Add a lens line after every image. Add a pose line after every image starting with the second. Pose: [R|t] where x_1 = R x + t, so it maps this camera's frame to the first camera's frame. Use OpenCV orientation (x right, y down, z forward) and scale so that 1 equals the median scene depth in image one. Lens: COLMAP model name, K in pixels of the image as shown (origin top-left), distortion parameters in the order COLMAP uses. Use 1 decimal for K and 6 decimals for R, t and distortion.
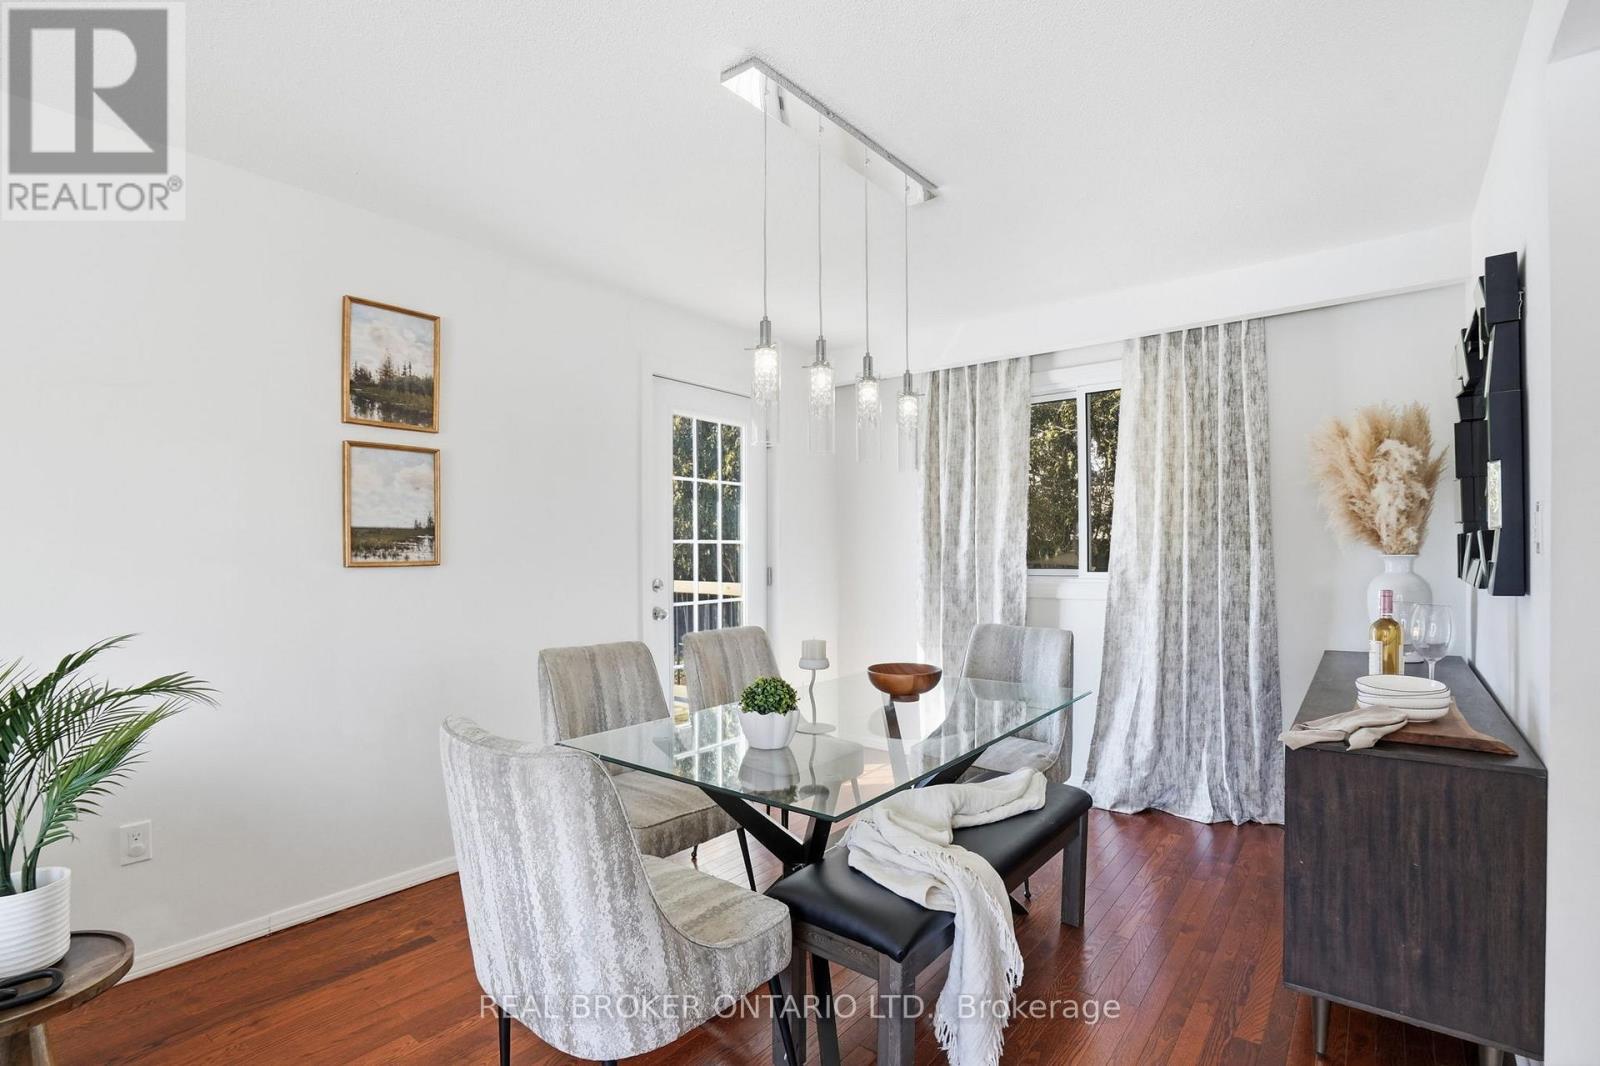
lens RADIAL K [[742.0, 0, 788.9], [0, 742.0, 537.7], [0, 0, 1]] dist [-0.072226, 0.032258]
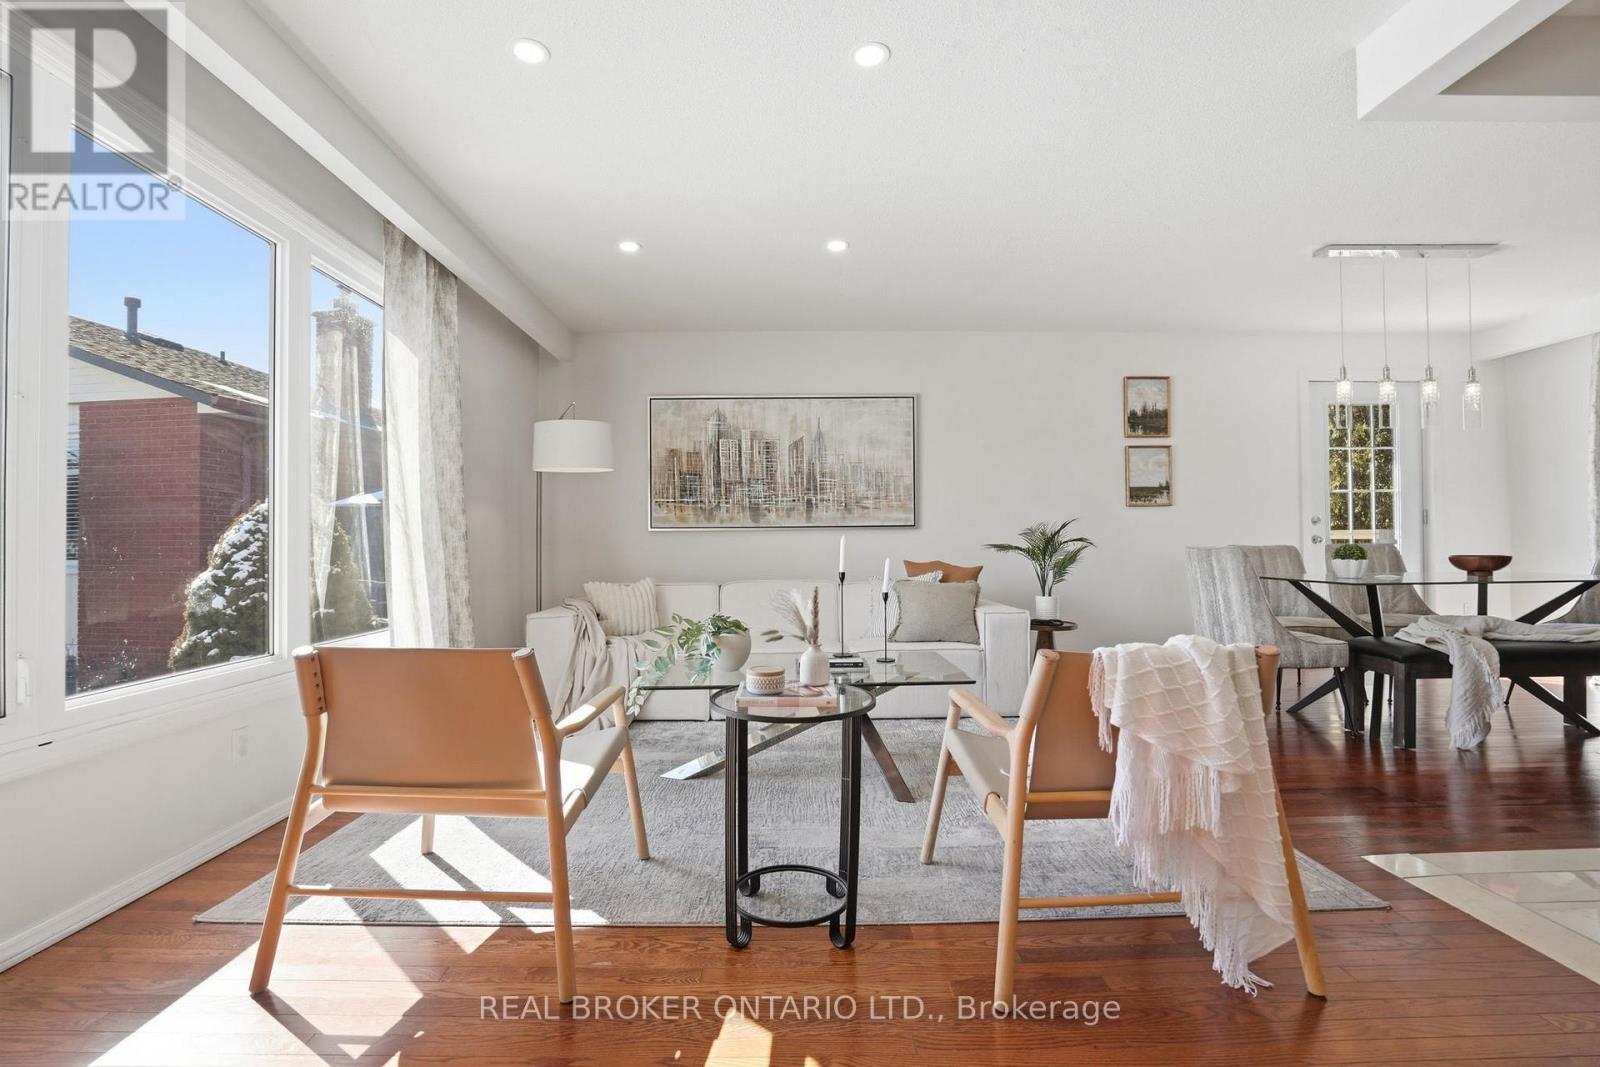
lens RADIAL K [[742.0, 0, 788.9], [0, 742.0, 538.2], [0, 0, 1]] dist [-0.072226, 0.032258]
pose [[0.629415, -0.007480, -0.777033, 0.404391], [0.017555, 0.999835, 0.004595, 0.104535], [0.776871, -0.016533, 0.629443, -1.068657]]
